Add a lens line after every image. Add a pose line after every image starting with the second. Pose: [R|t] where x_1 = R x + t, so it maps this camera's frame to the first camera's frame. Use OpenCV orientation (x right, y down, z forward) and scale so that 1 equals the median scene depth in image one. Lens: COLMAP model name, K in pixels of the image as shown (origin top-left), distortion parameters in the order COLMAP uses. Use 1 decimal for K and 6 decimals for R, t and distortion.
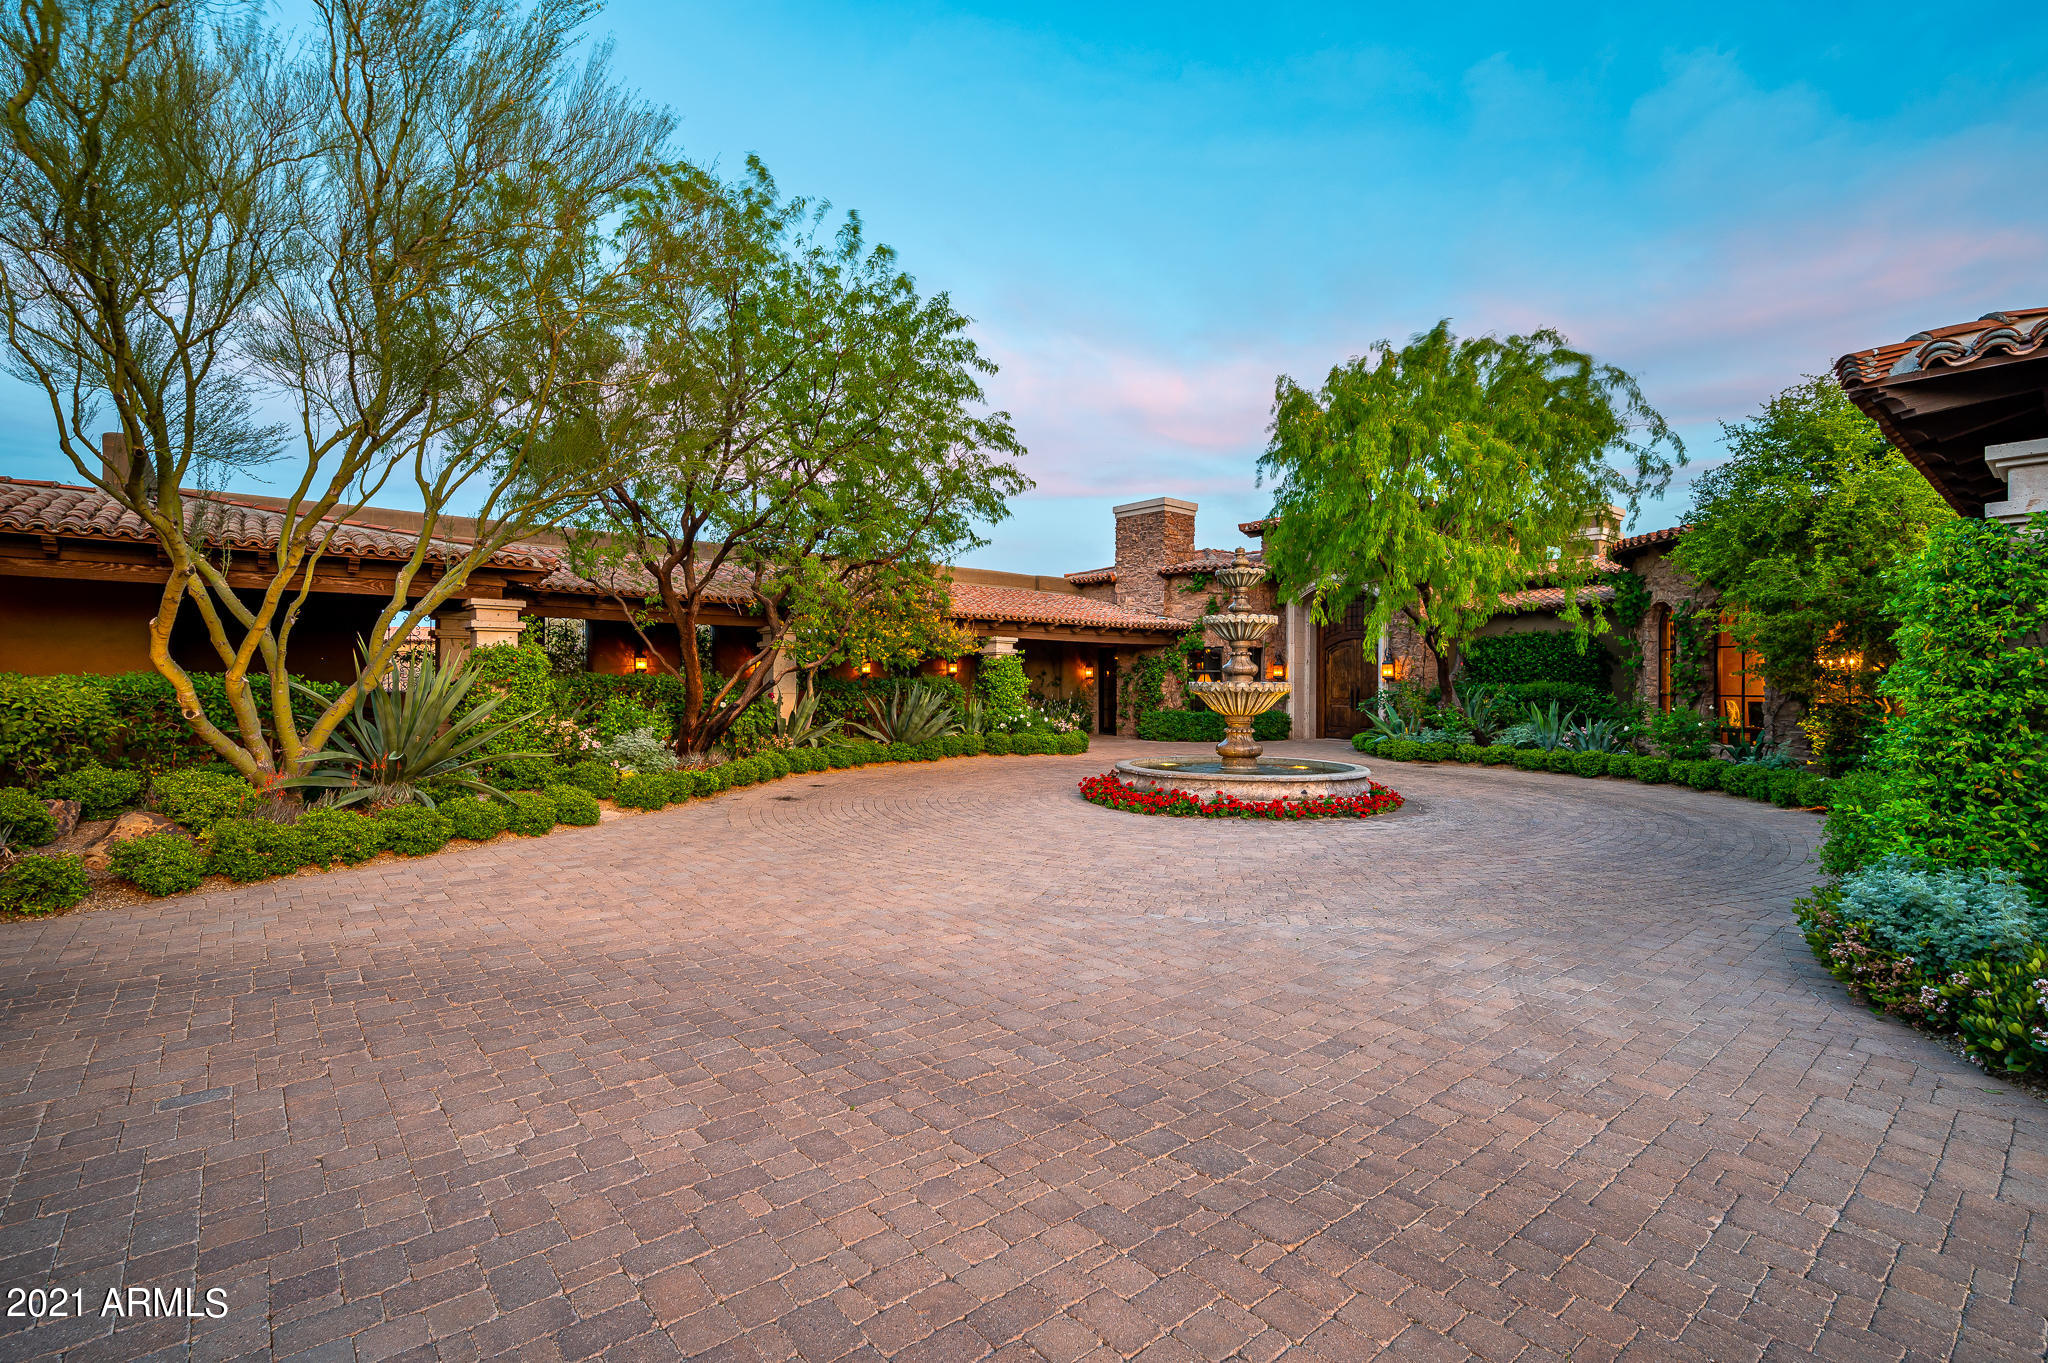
lens RADIAL K [[920.9, 0, 1057.1], [0, 920.9, 660.0], [0, 0, 1]] dist [0.001682, 0.000564]
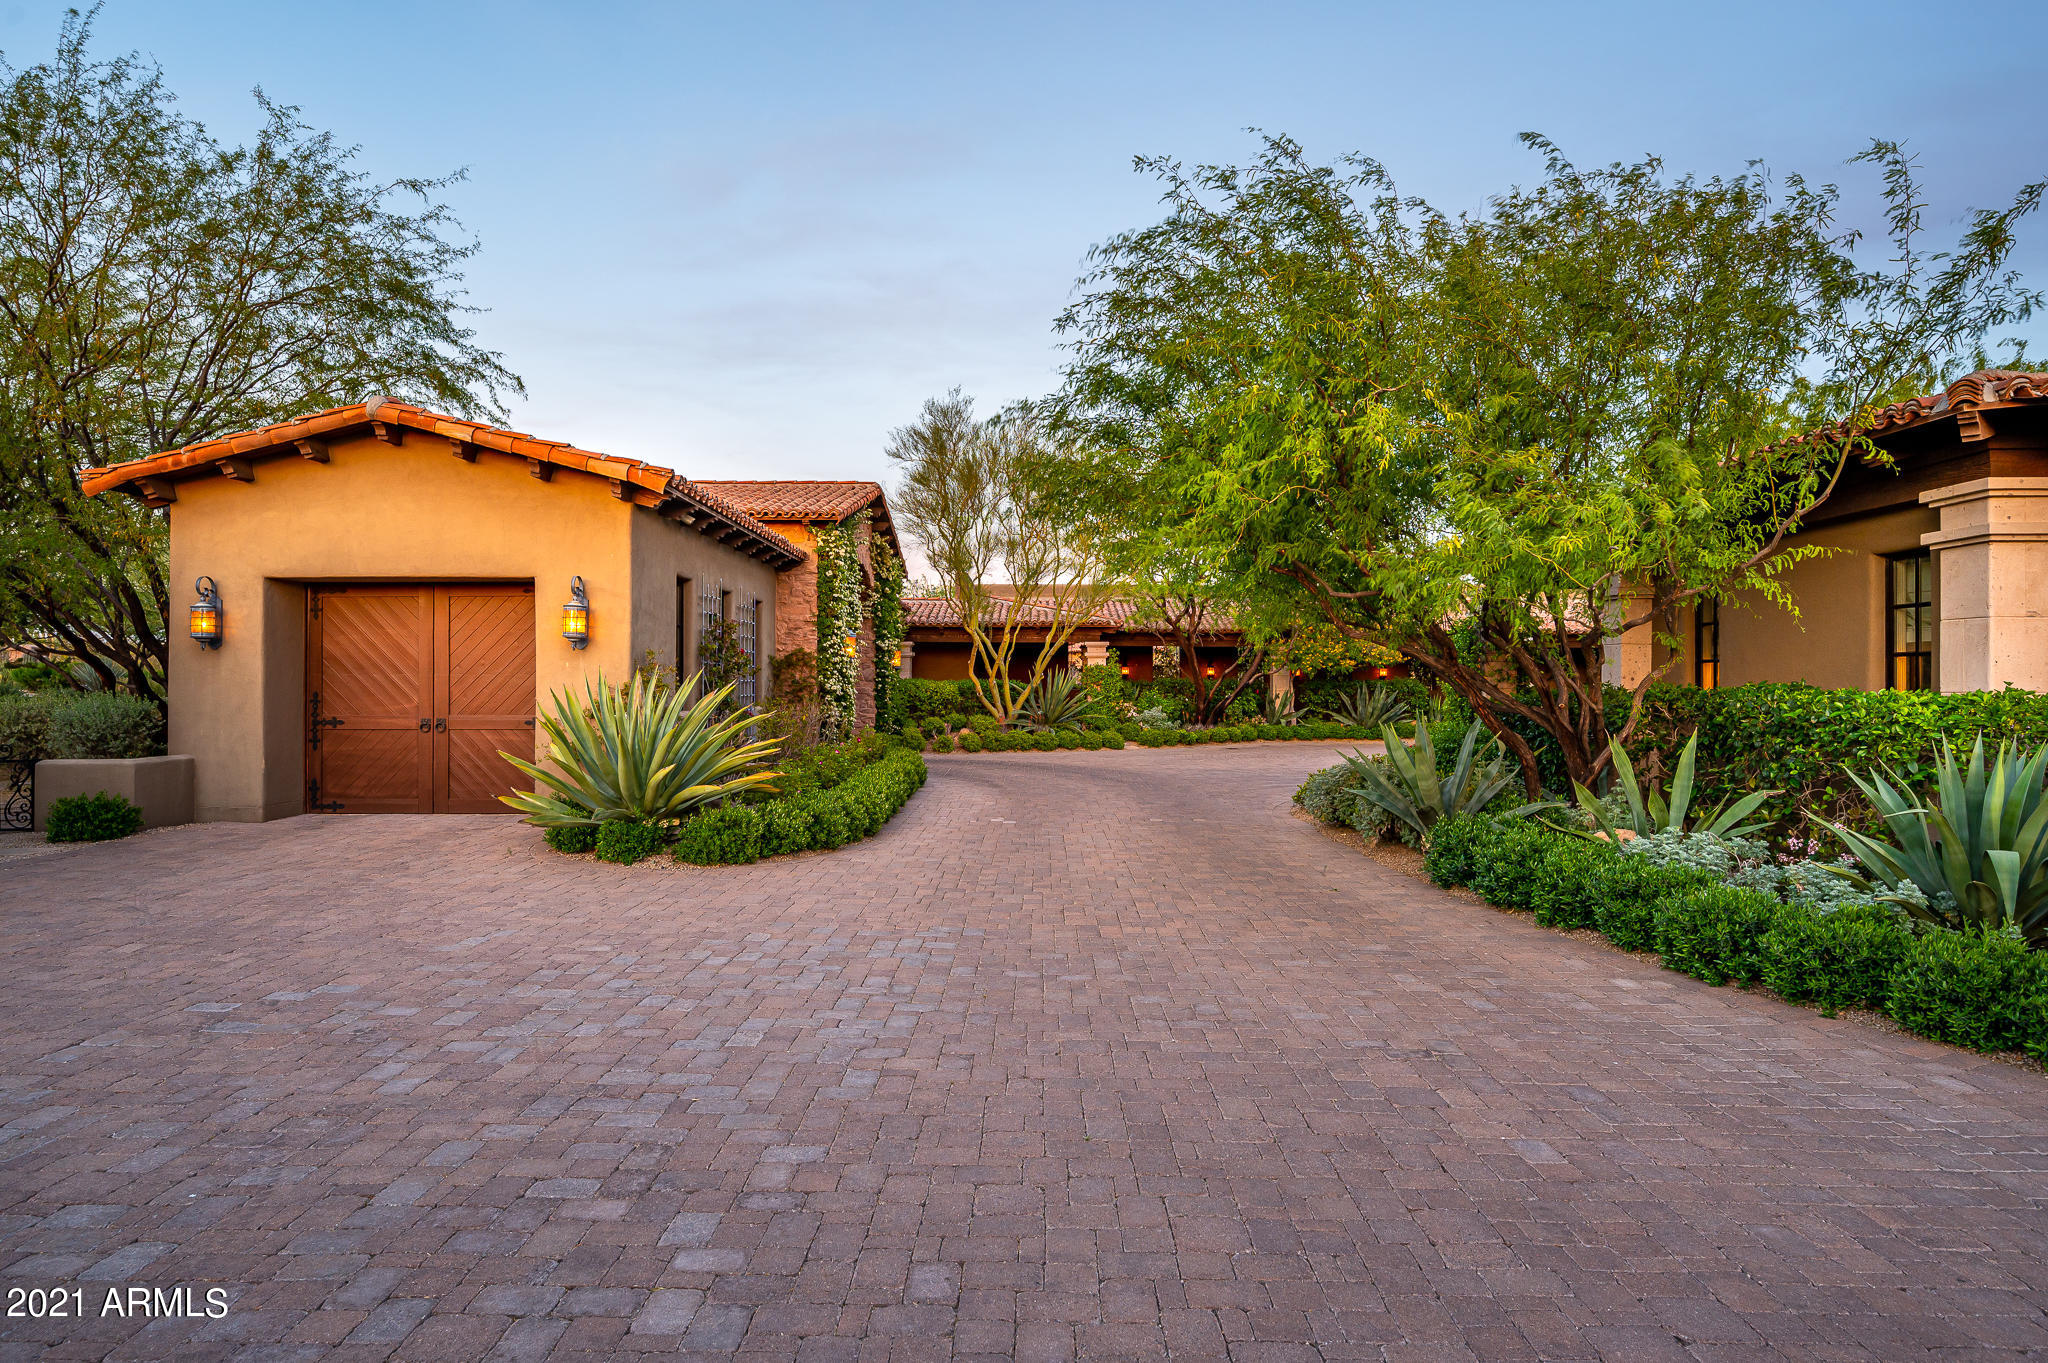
lens RADIAL K [[1162.4, 0, 1023.4], [0, 1162.4, 688.0], [0, 0, 1]] dist [0.000834, -0.000678]
pose [[0.735763, -0.009285, -0.677175, 1.298317], [0.022821, 0.999678, 0.011088, 0.006159], [0.676854, -0.023612, 0.735738, -1.256906]]
